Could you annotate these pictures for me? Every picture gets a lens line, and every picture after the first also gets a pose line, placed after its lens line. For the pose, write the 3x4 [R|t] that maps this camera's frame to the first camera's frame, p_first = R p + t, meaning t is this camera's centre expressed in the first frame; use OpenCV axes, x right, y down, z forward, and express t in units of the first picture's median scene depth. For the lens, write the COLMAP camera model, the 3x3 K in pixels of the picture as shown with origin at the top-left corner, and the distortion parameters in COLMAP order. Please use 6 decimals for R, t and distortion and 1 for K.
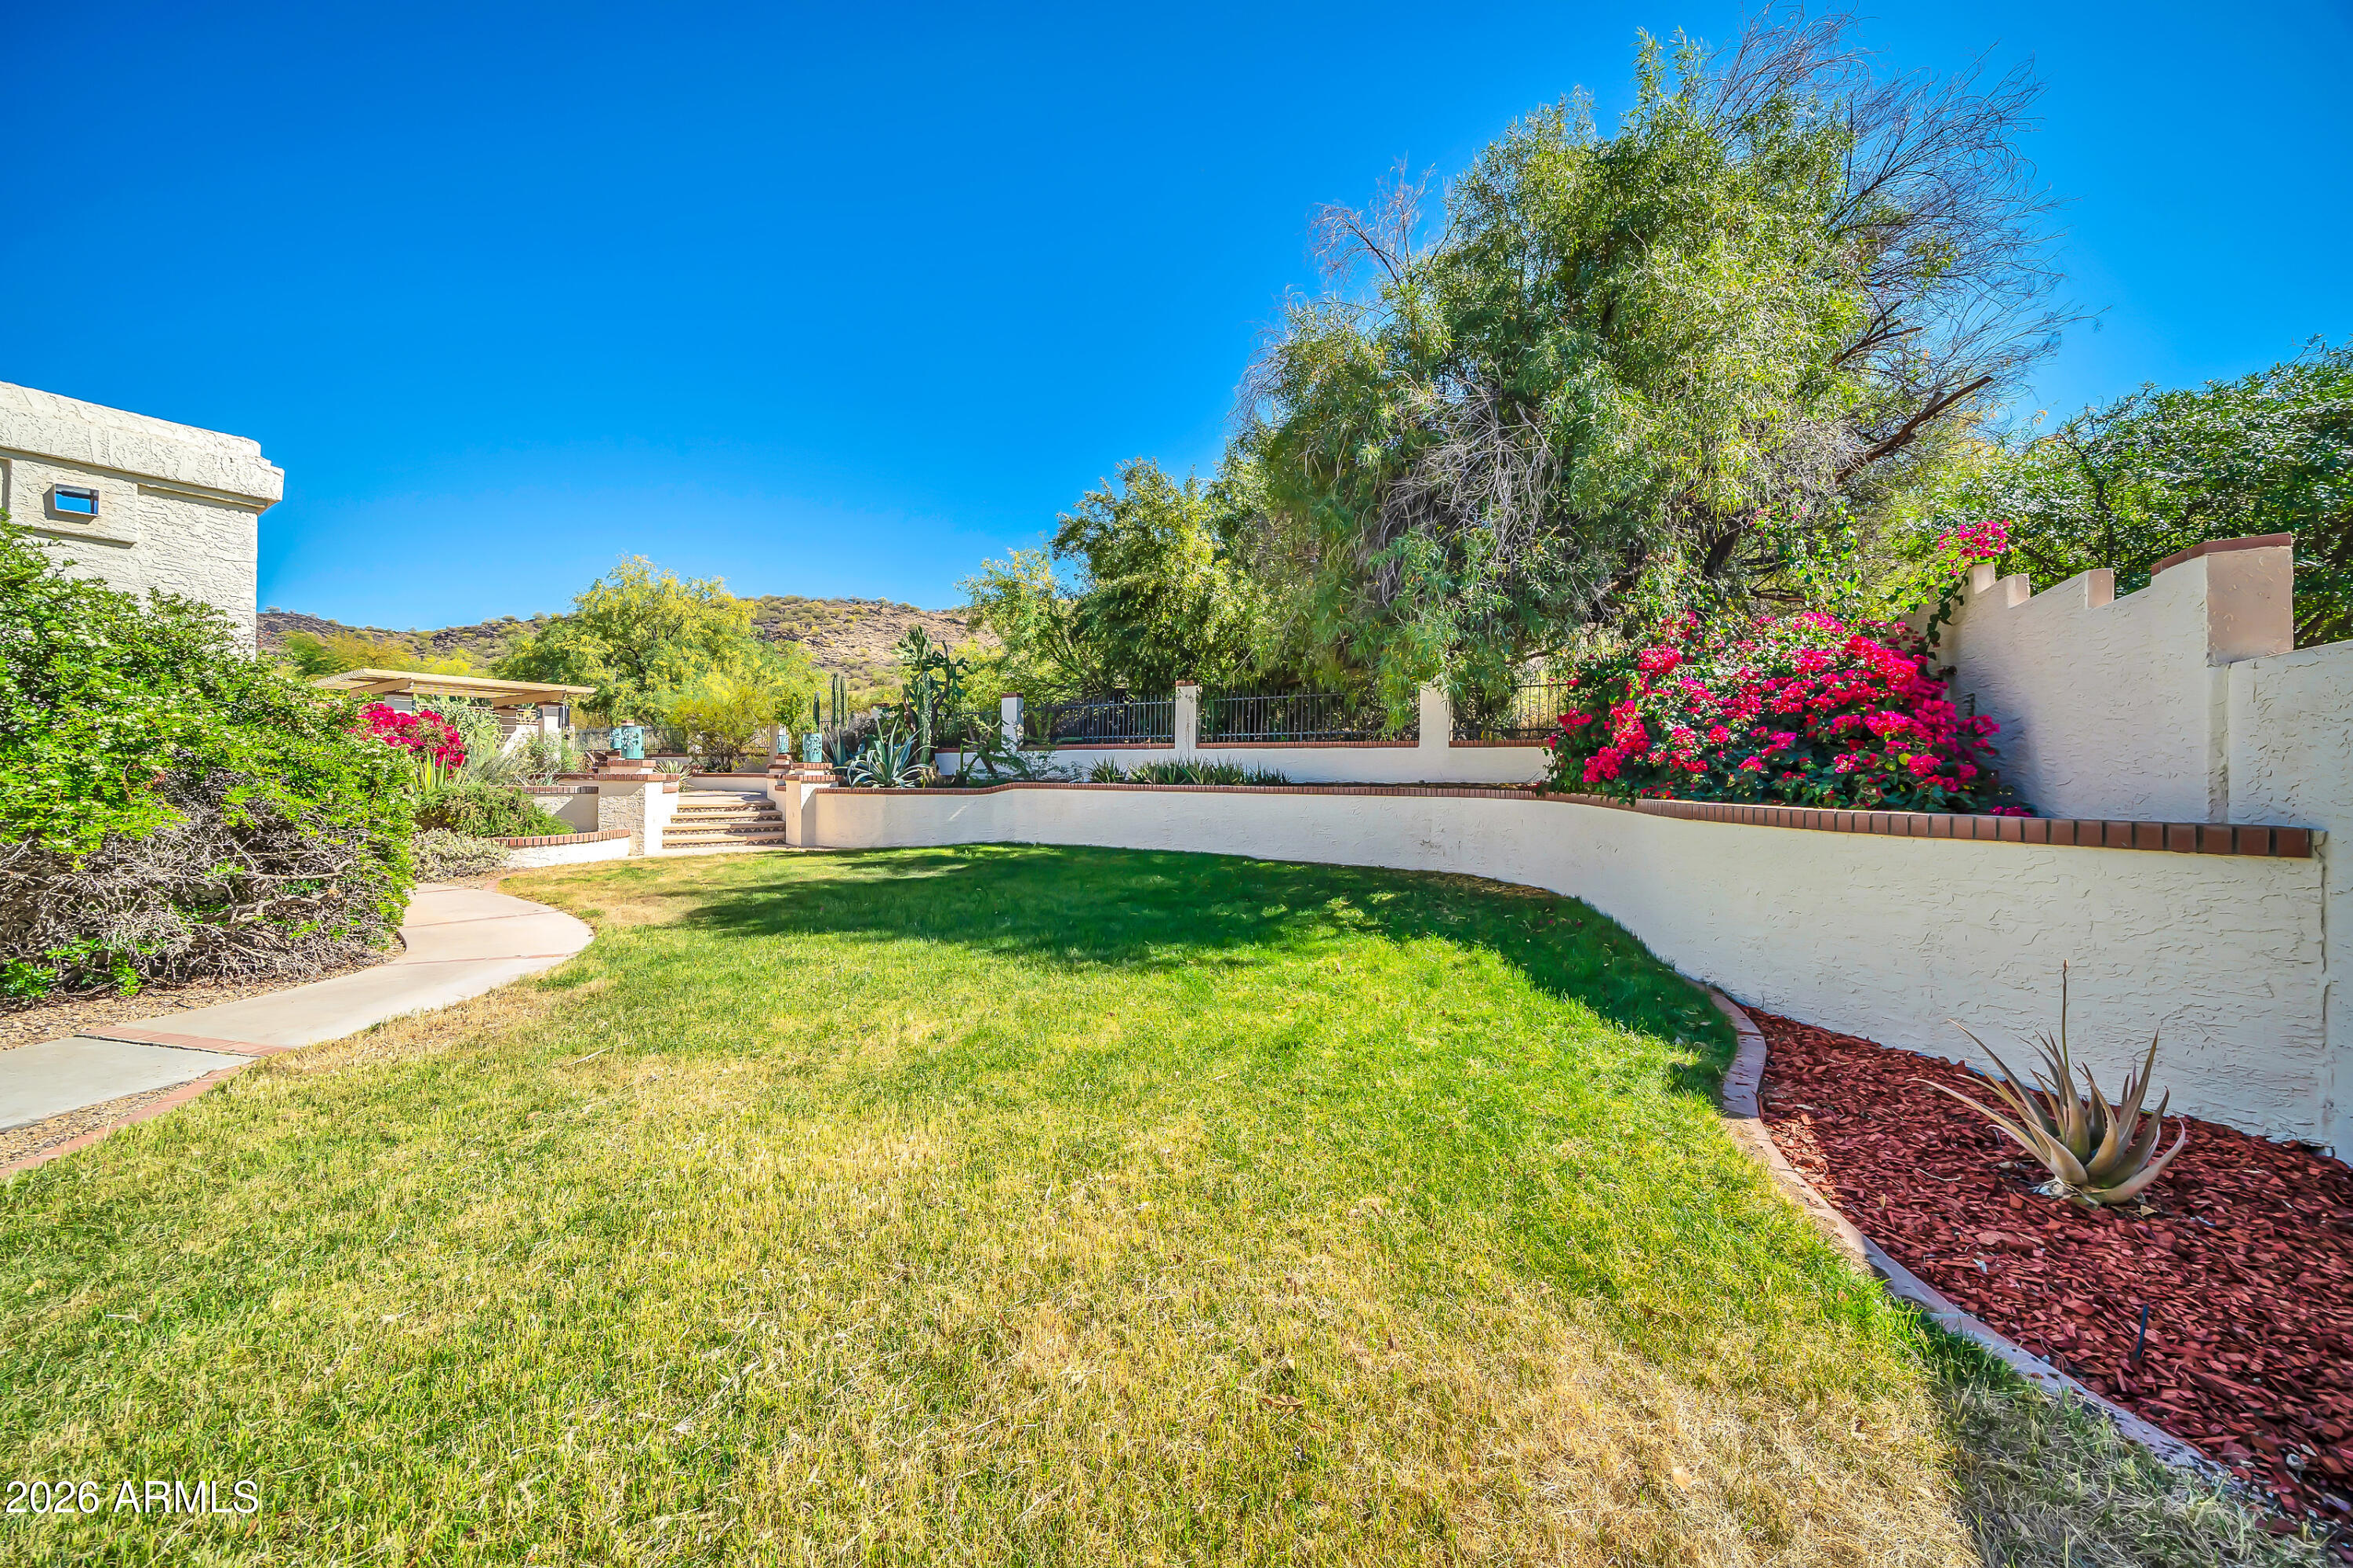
lens RADIAL K [[779.8, 0, 1168.2], [0, 779.8, 772.0], [0, 0, 1]] dist [-0.000734, -0.000077]
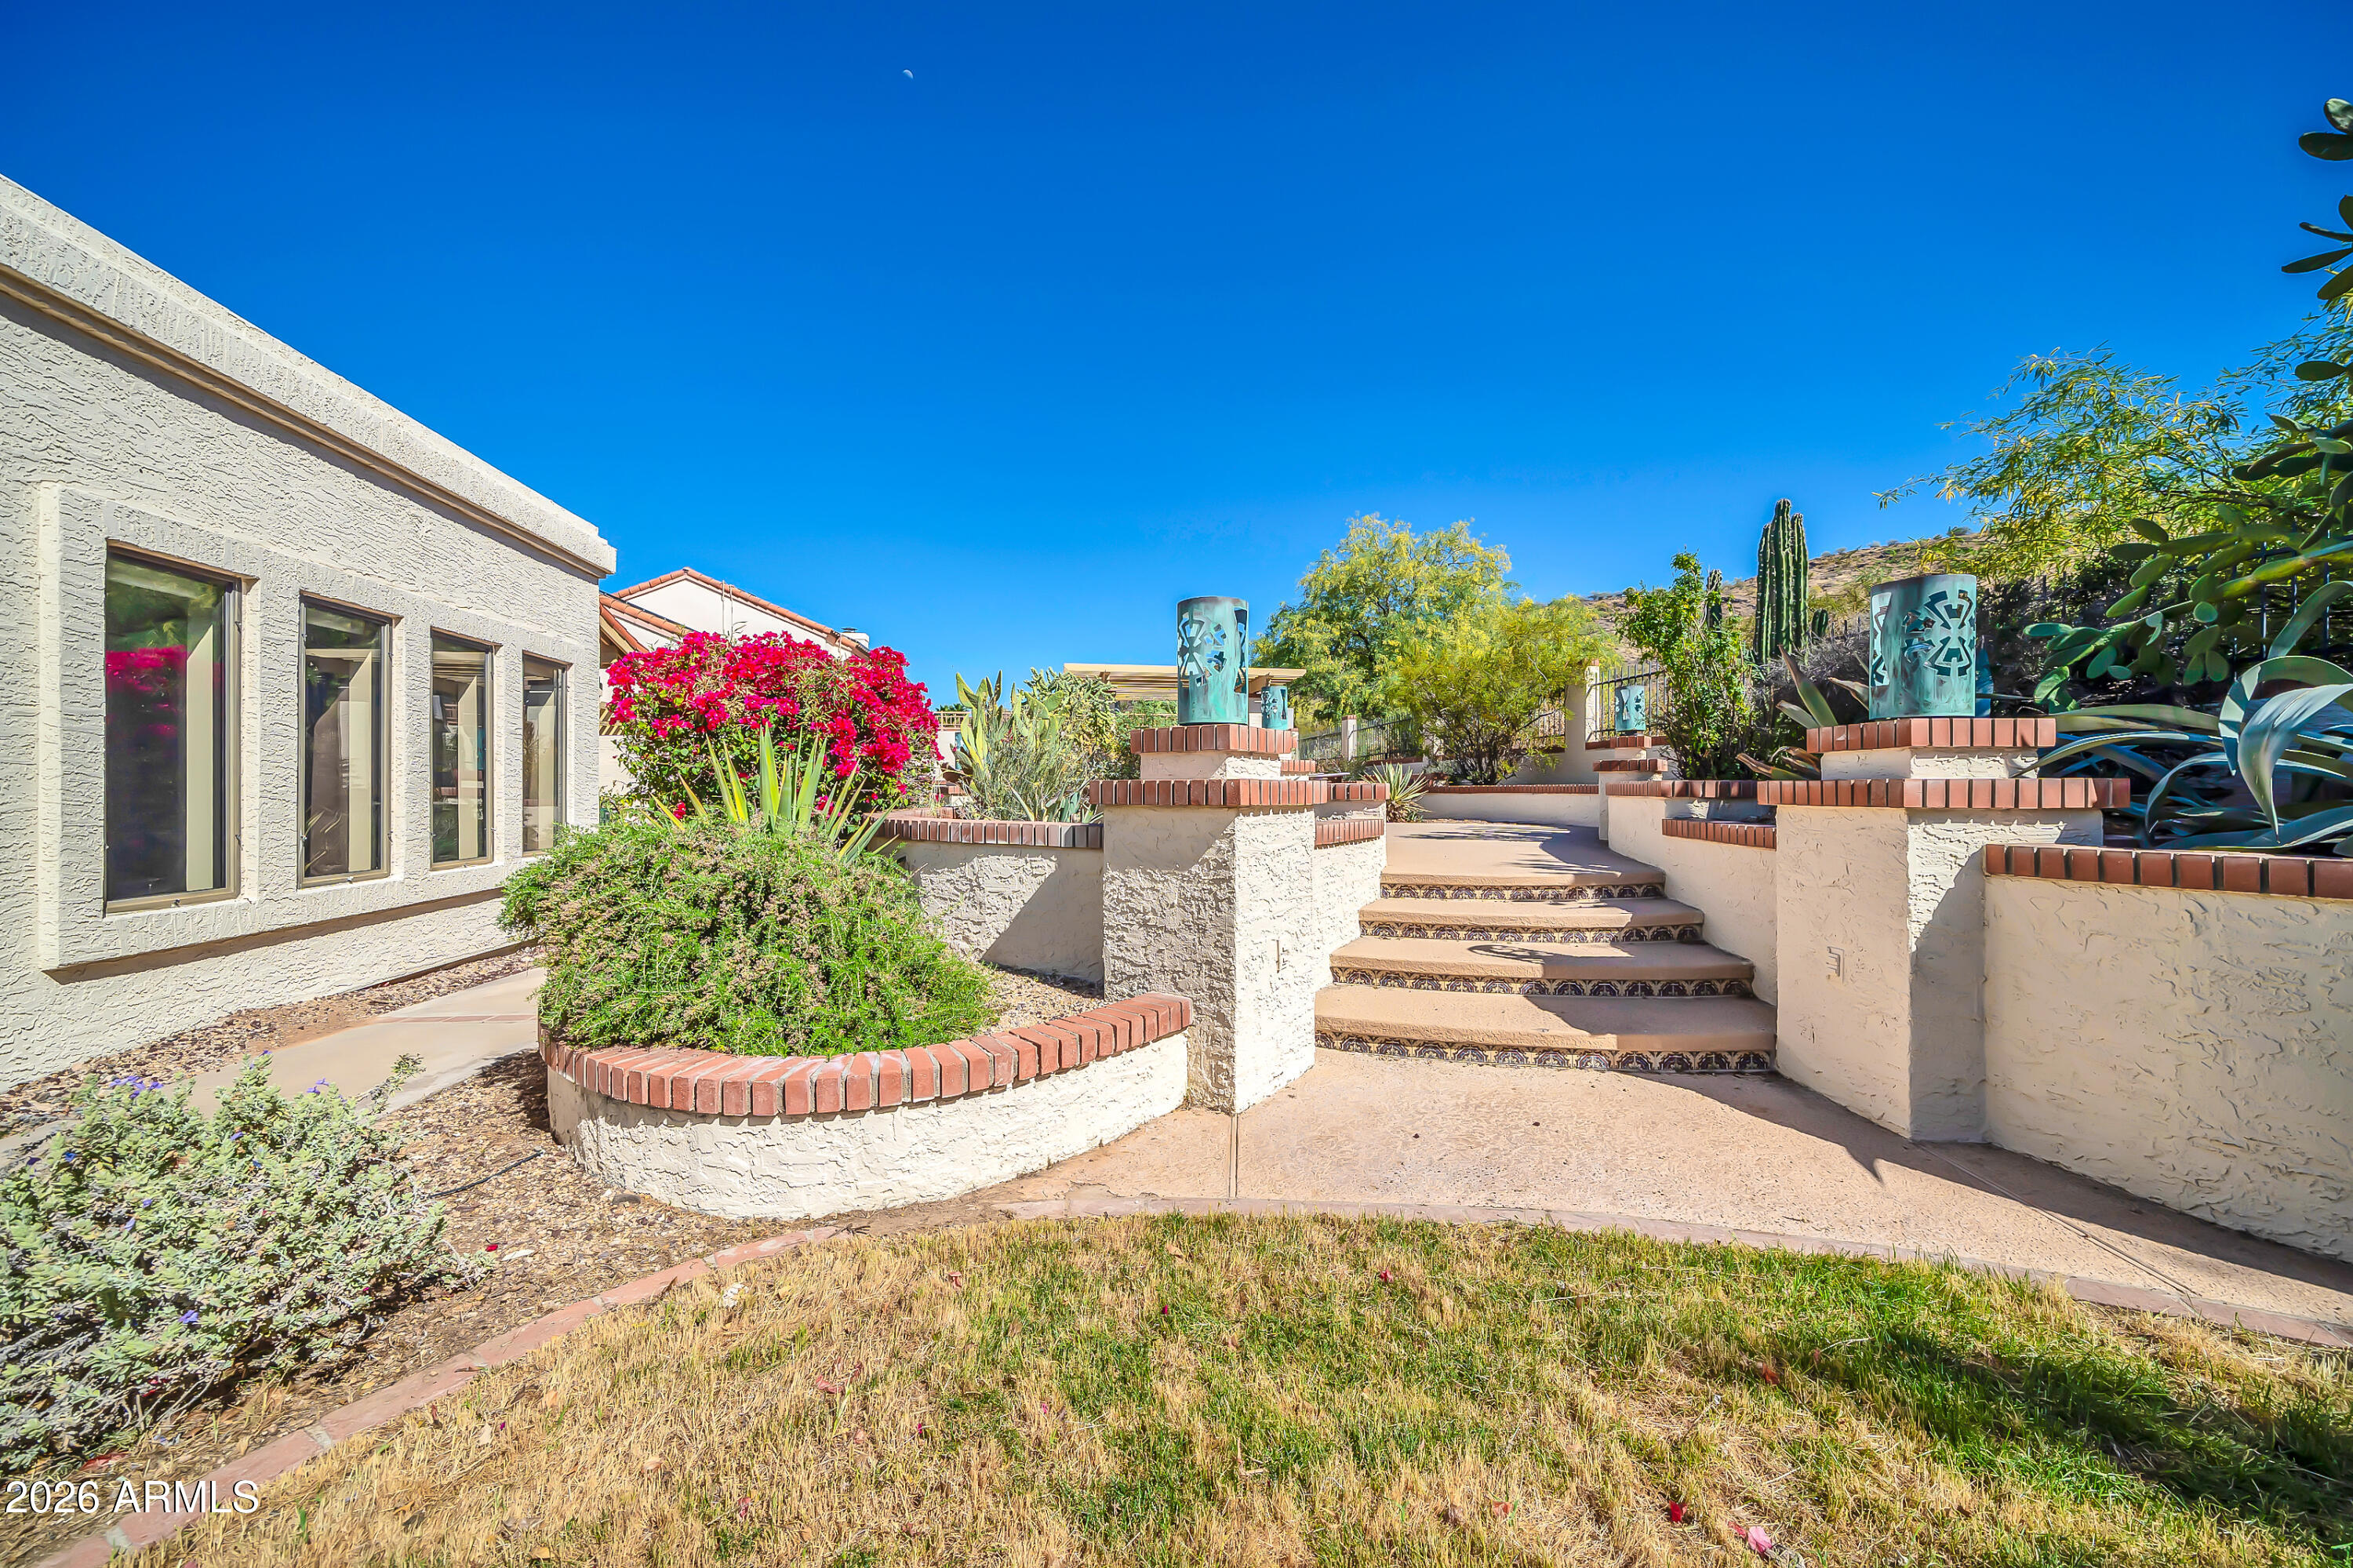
lens RADIAL K [[796.4, 0, 1179.7], [0, 796.4, 777.0], [0, 0, 1]] dist [-0.000913, -0.000031]
pose [[0.653959, -0.018553, -0.756302, -0.417088], [0.006440, 0.999800, -0.018957, 0.005505], [0.756502, 0.007527, 0.653948, 0.694496]]
